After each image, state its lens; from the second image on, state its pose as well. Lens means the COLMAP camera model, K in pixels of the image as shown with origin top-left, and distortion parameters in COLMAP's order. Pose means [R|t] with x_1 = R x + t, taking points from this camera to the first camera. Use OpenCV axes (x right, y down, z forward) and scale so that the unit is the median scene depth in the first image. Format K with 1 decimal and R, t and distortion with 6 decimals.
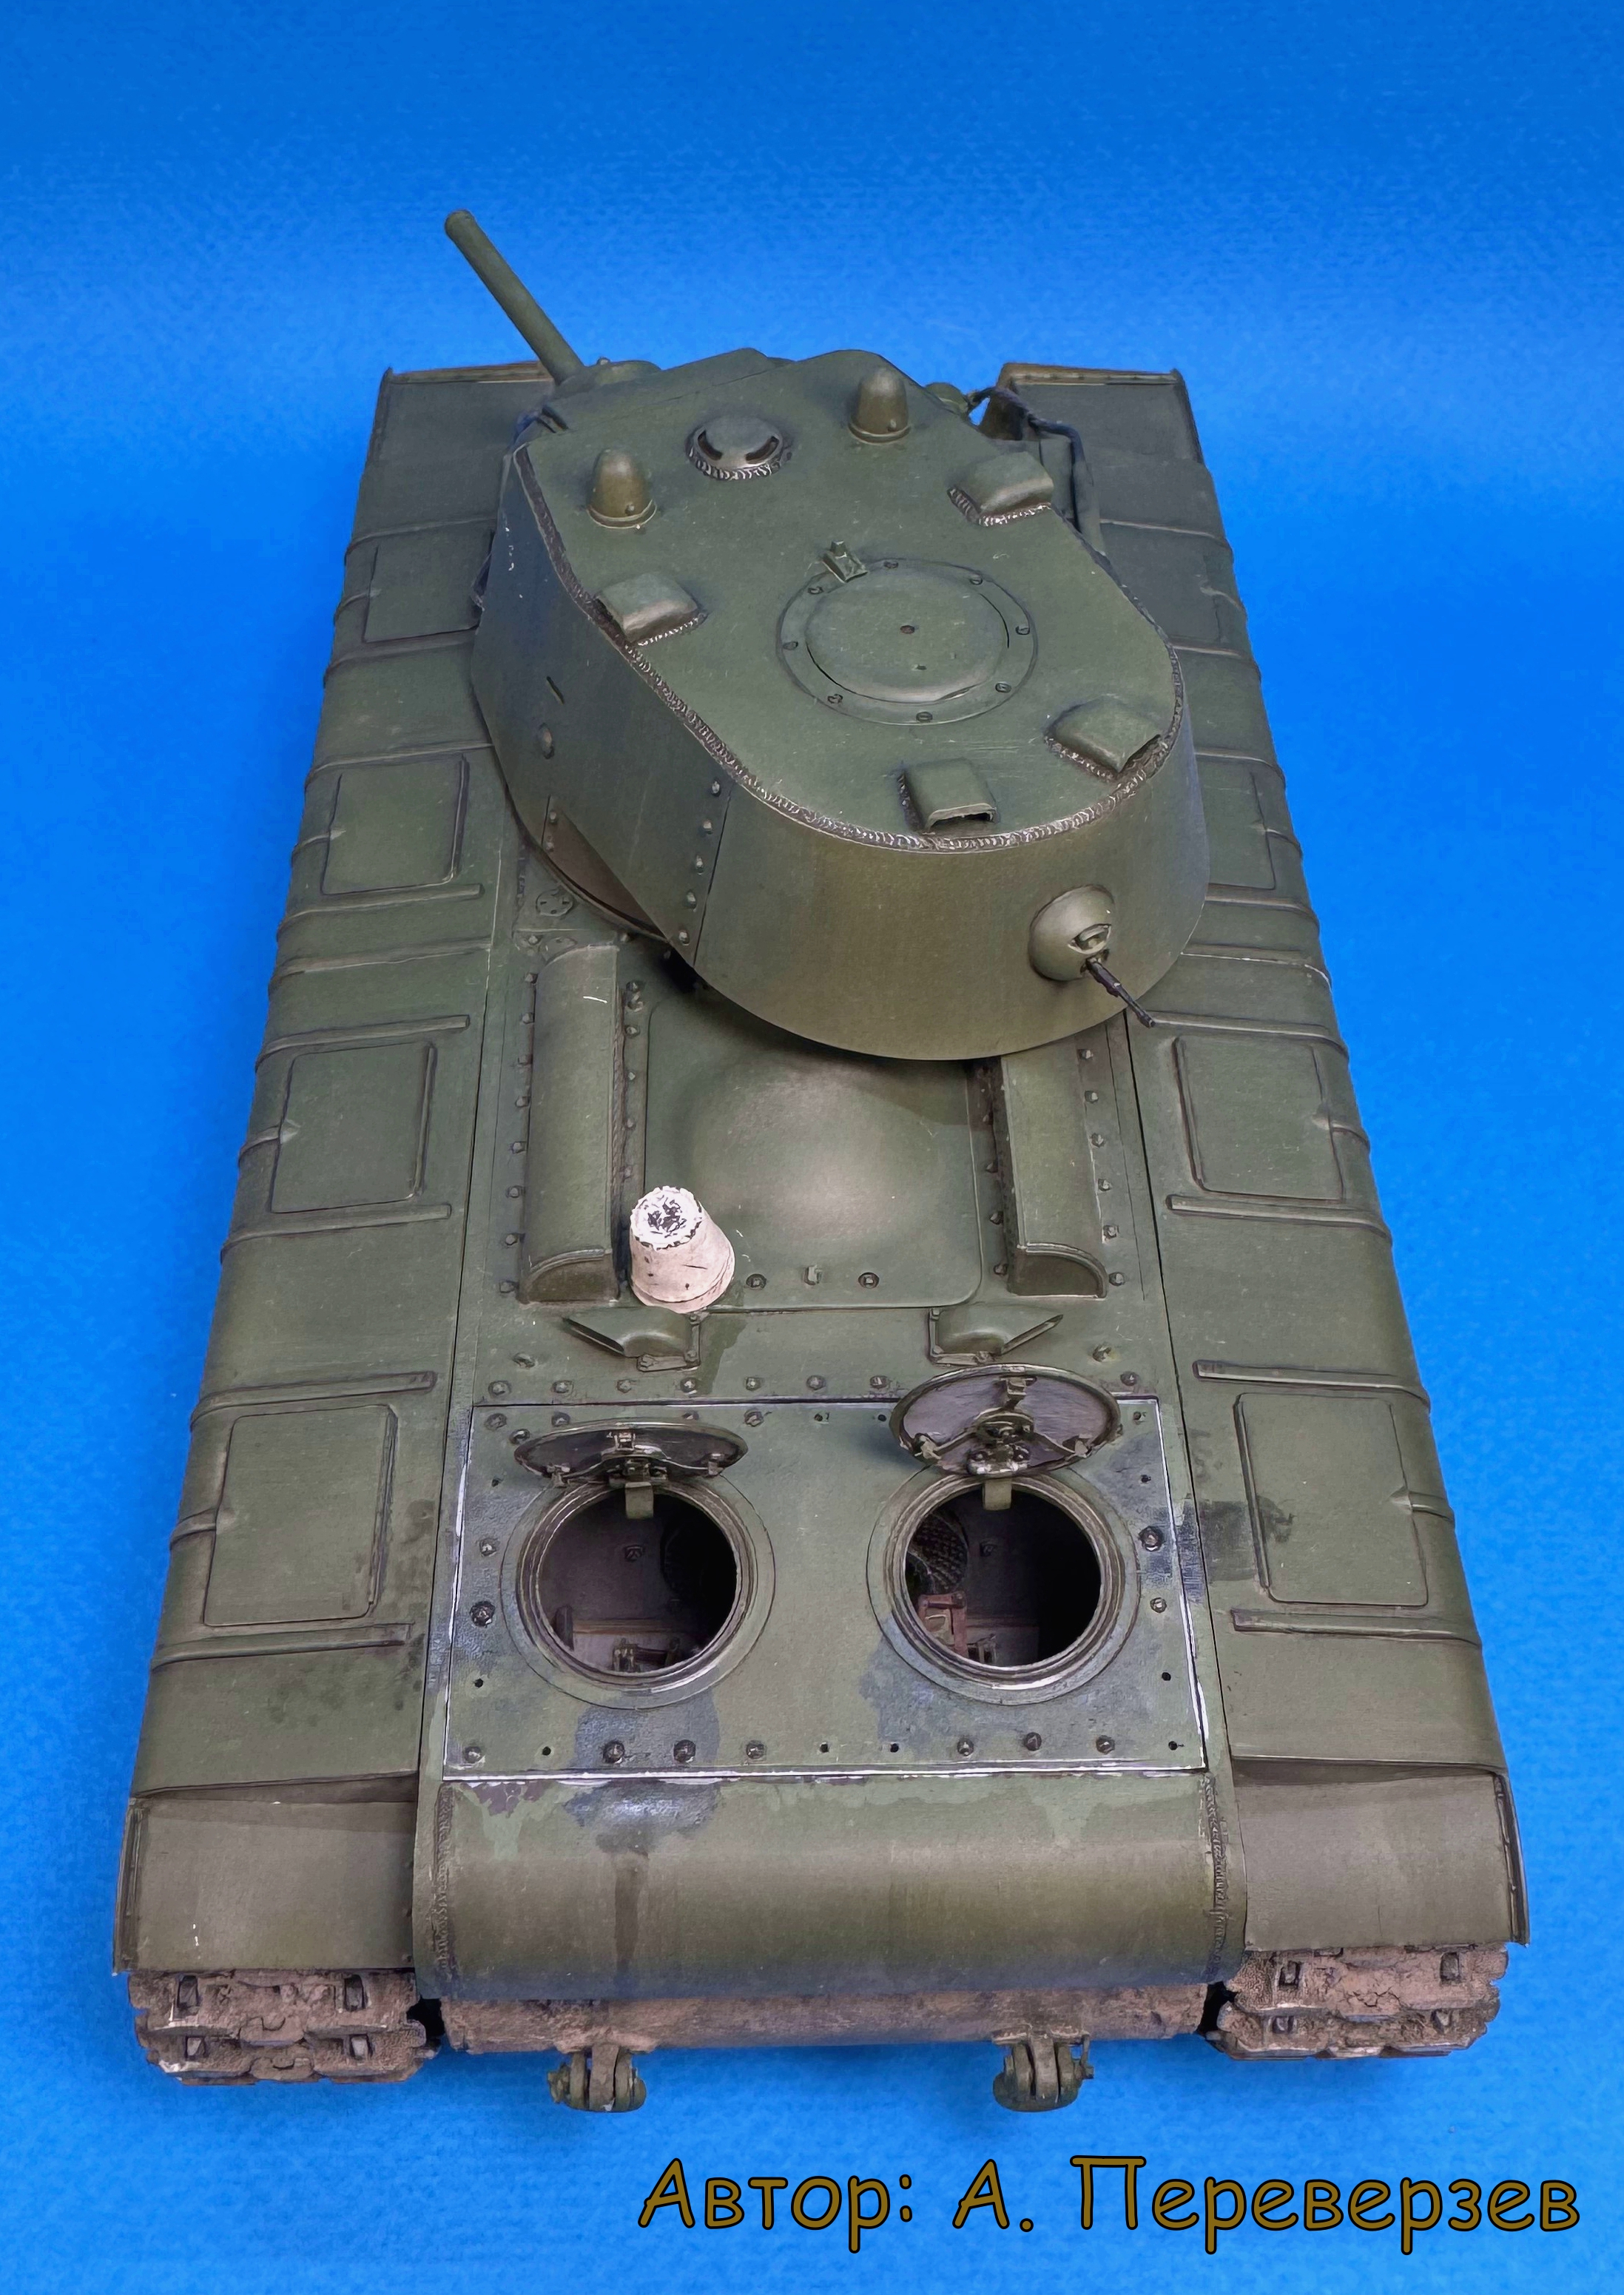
lens RADIAL K [[1647.2, 0, 812.0], [0, 1647.2, 1147.5], [0, 0, 1]] dist [0.007960, 0.001168]
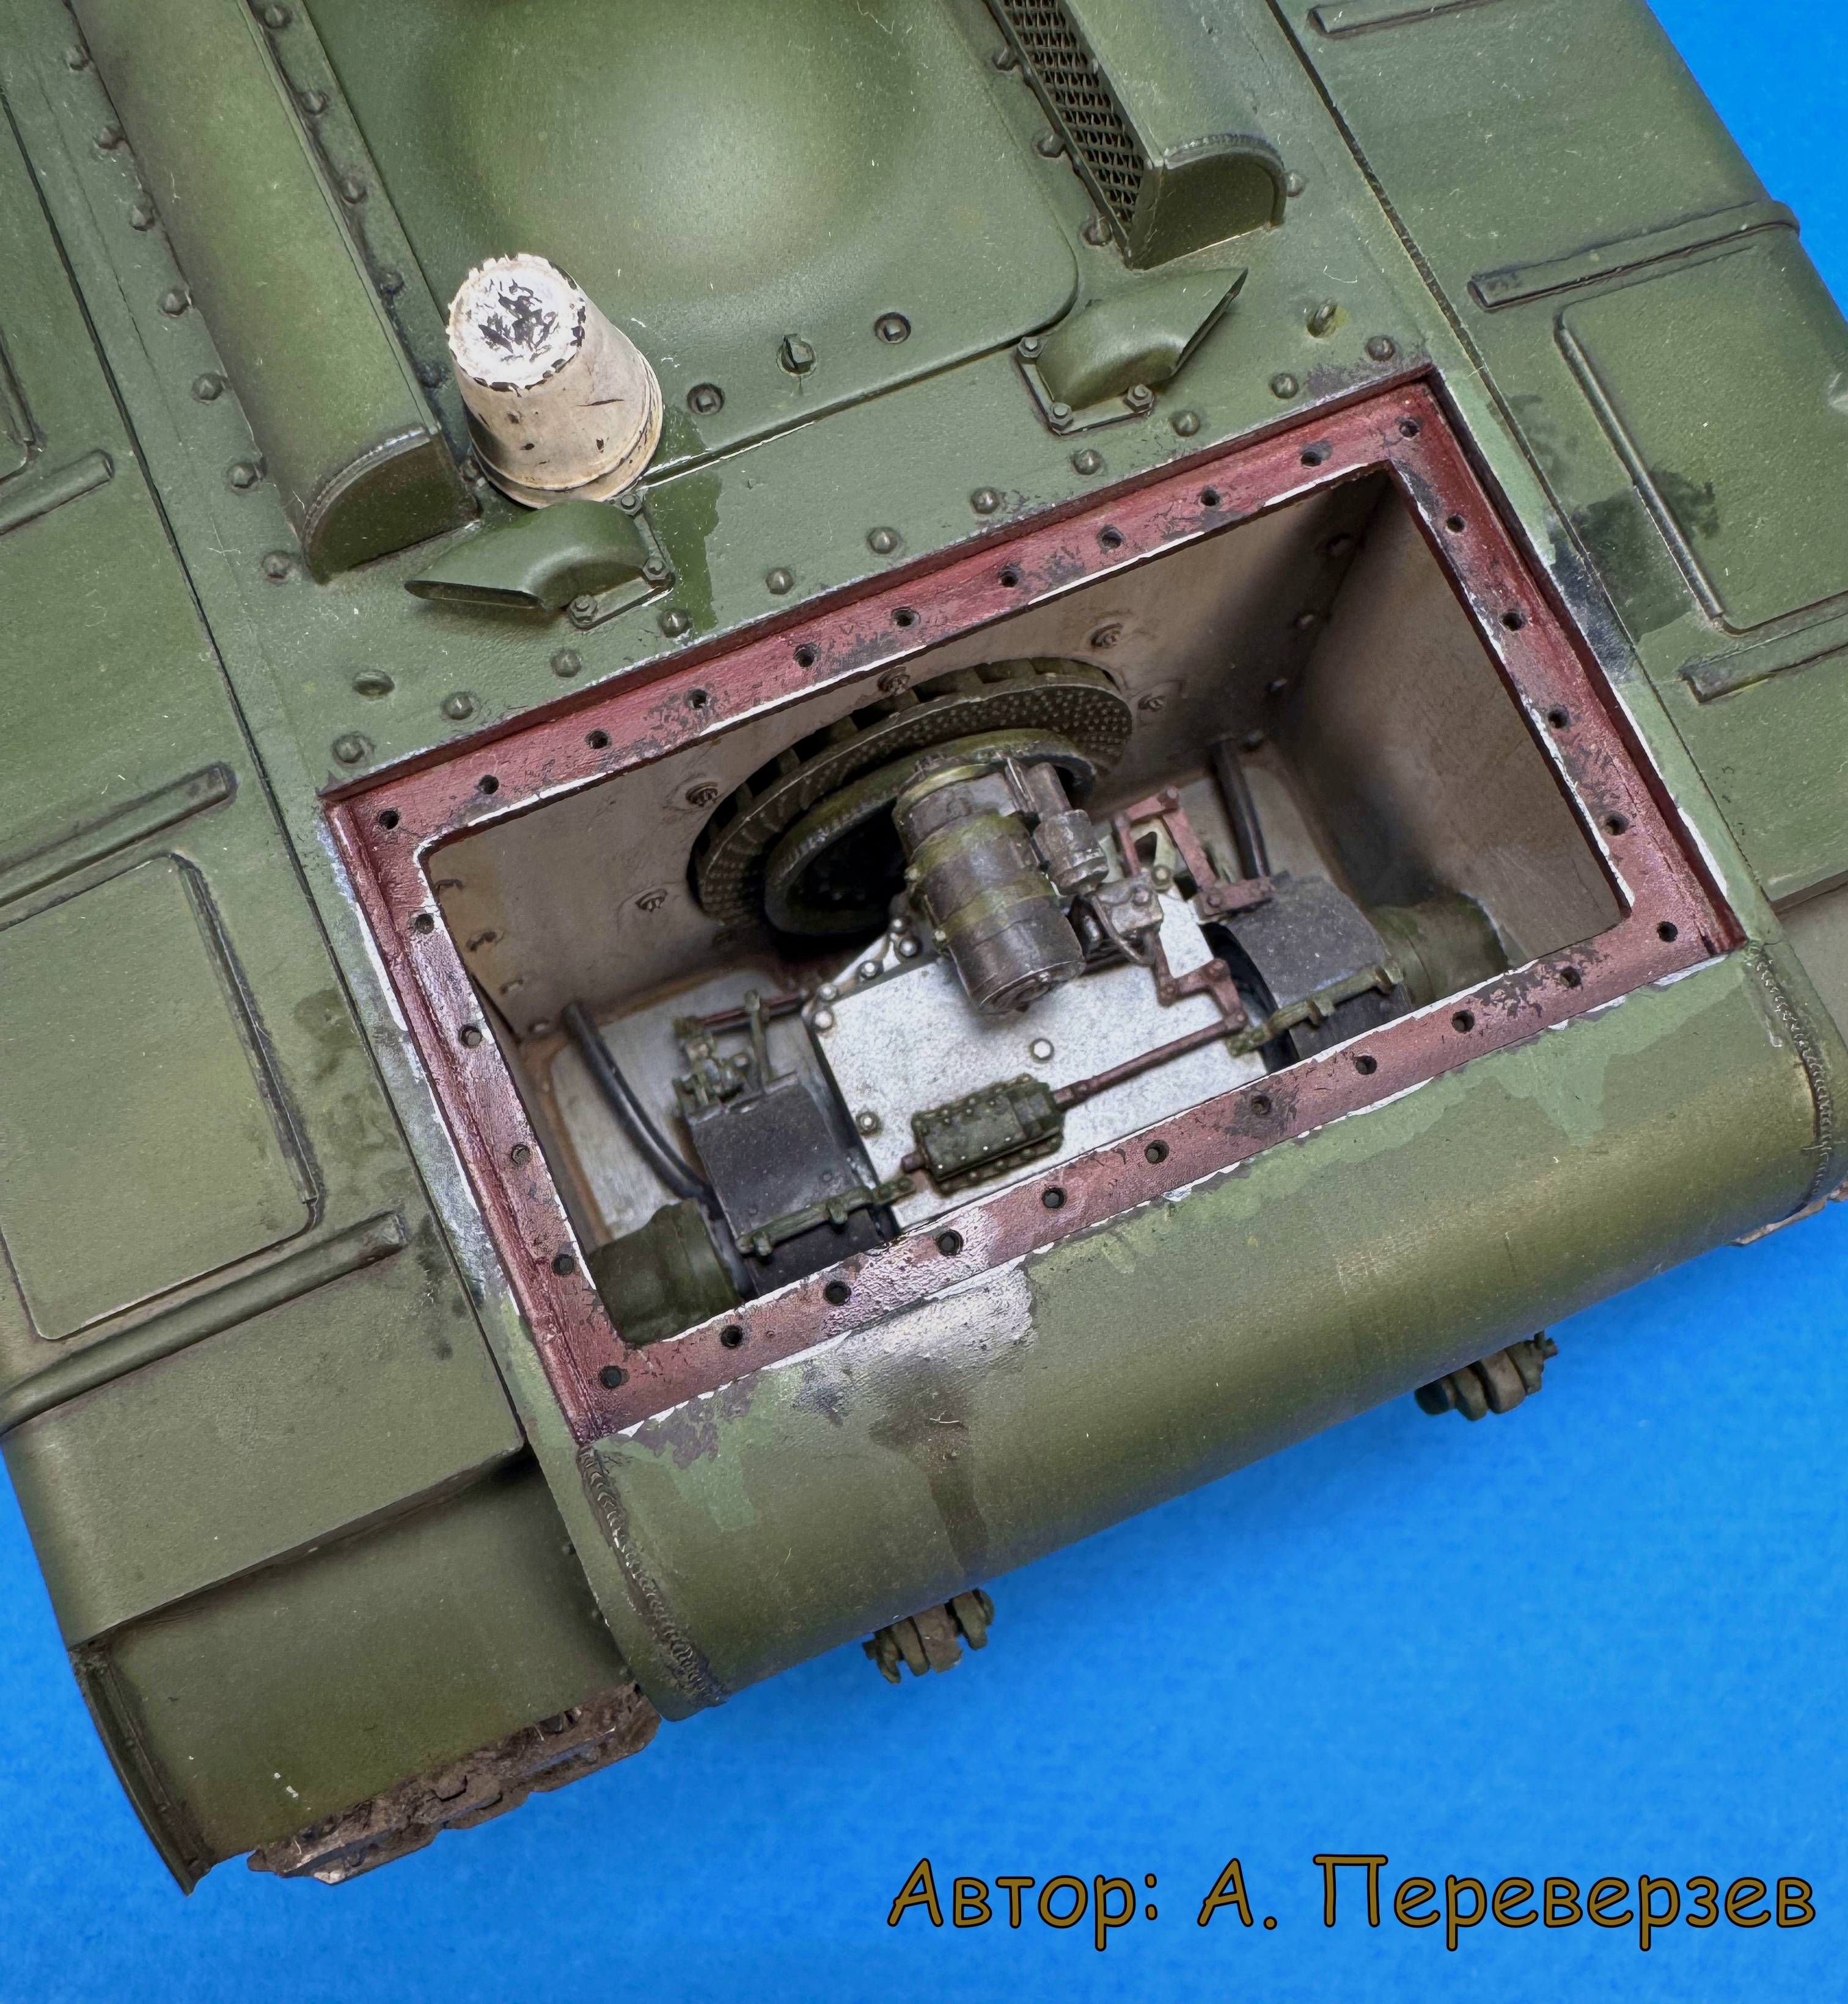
lens RADIAL K [[1616.1, 0, 838.7], [0, 1616.1, 1035.2], [0, 0, 1]] dist [-0.007751, 0.002296]
pose [[0.934445, -0.353906, 0.039542, -0.093372], [0.302233, 0.846894, 0.437523, 0.041592], [-0.188330, -0.396890, 0.898338, 0.450975]]
